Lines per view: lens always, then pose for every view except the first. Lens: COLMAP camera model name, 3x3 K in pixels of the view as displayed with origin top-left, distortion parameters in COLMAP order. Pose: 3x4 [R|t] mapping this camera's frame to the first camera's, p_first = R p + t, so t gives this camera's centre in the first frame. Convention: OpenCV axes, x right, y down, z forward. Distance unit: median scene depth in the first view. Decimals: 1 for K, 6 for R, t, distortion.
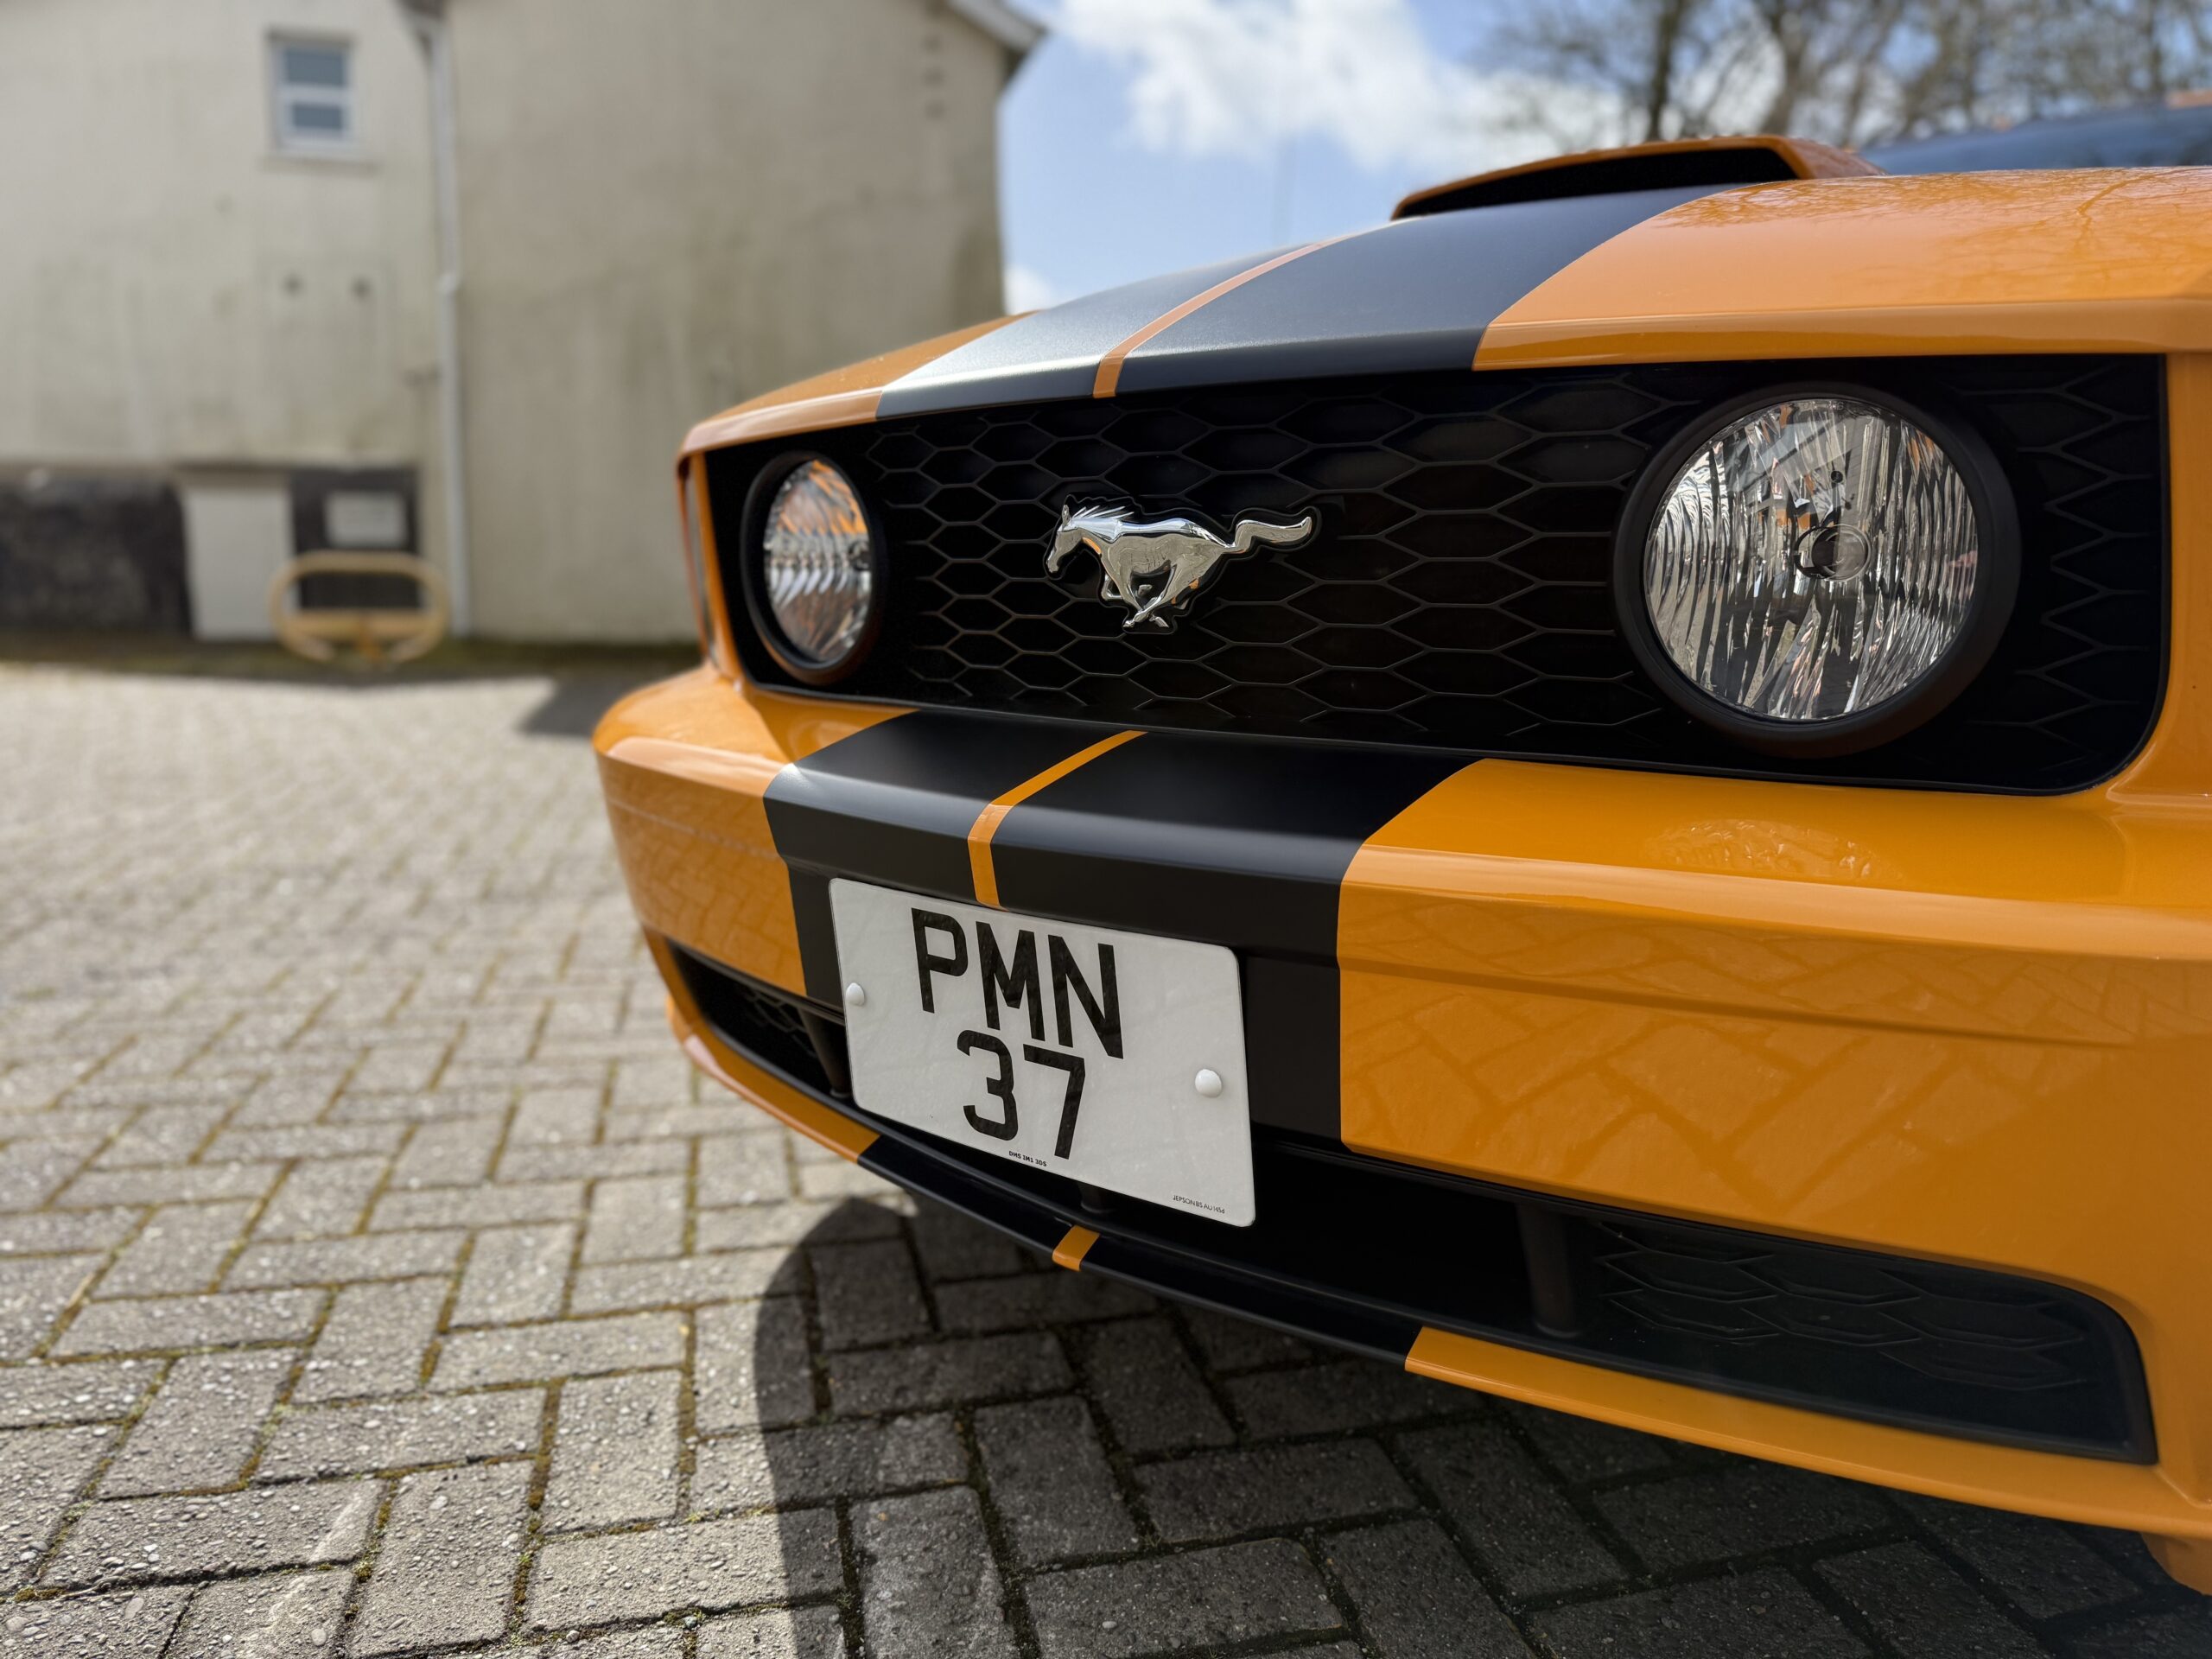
lens RADIAL K [[1552.7, 0, 1071.2], [0, 1552.7, 829.9], [0, 0, 1]] dist [0.007995, -0.052084]
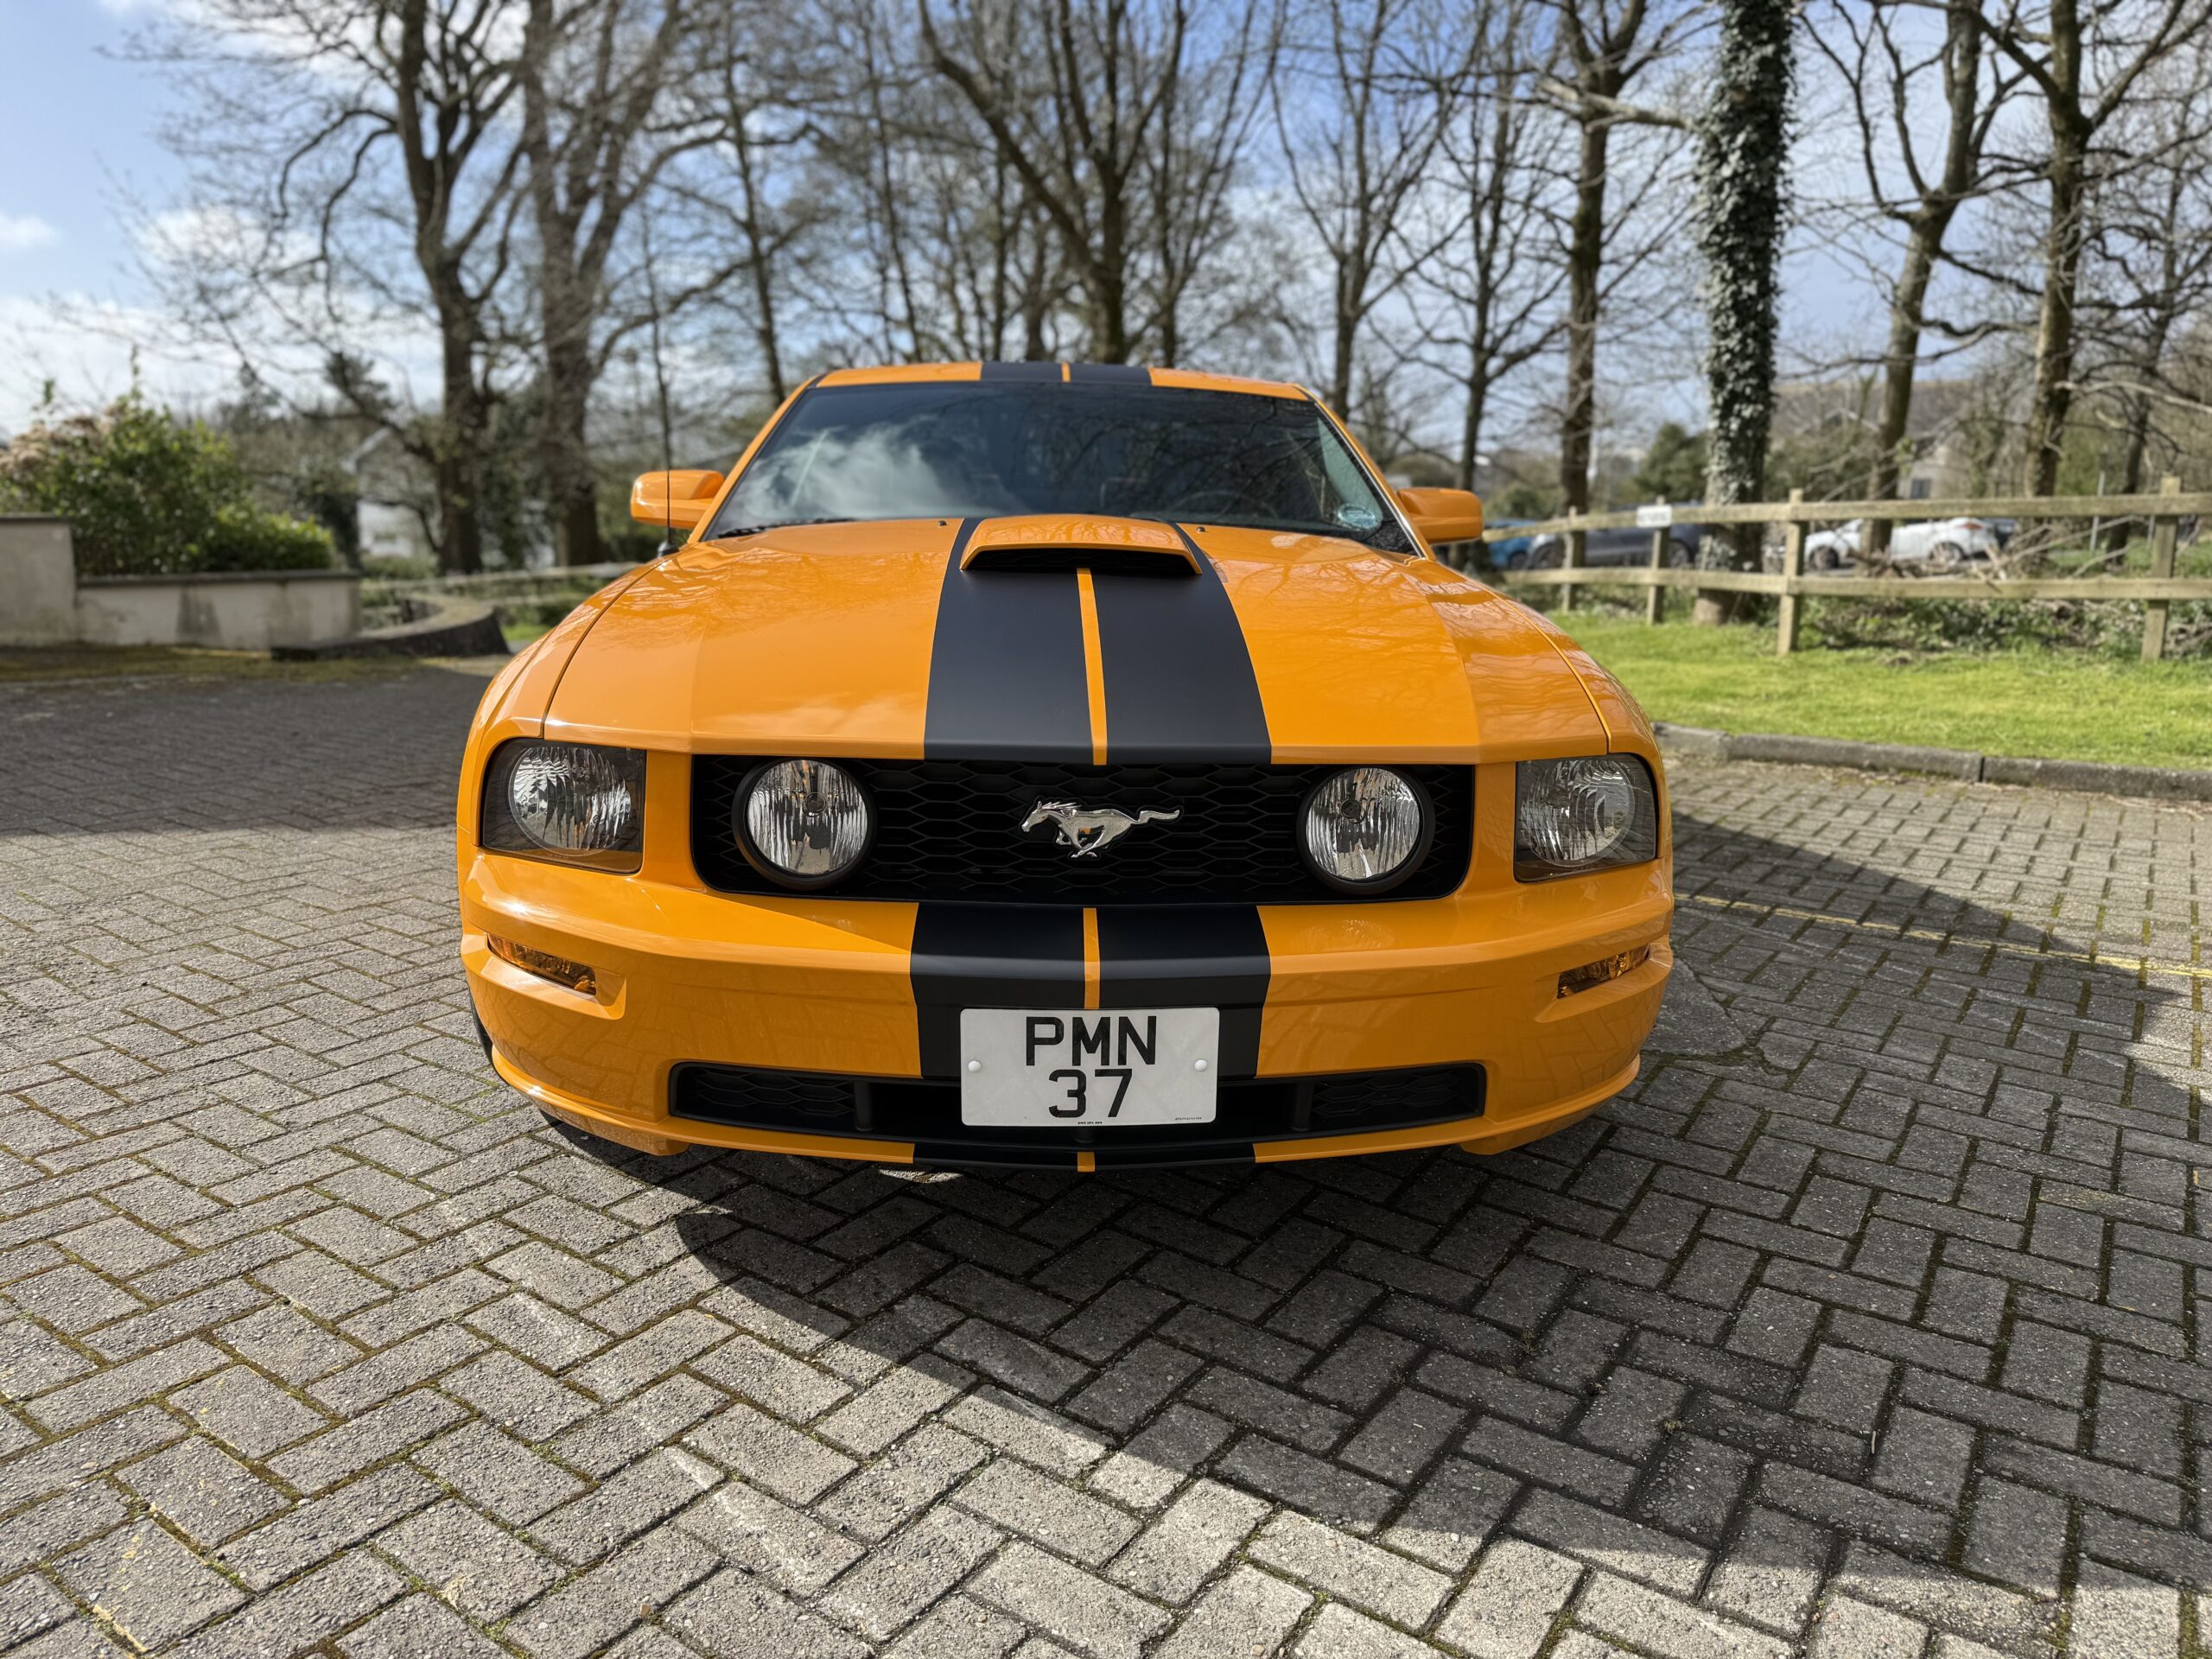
lens RADIAL K [[1552.7, 0, 1071.2], [0, 1552.7, 829.9], [0, 0, 1]] dist [0.007995, -0.052084]
pose [[0.724007, -0.130312, 0.677372, -1.401729], [0.092516, 0.991466, 0.091851, -0.371275], [-0.683561, -0.003833, 0.729884, -0.503458]]
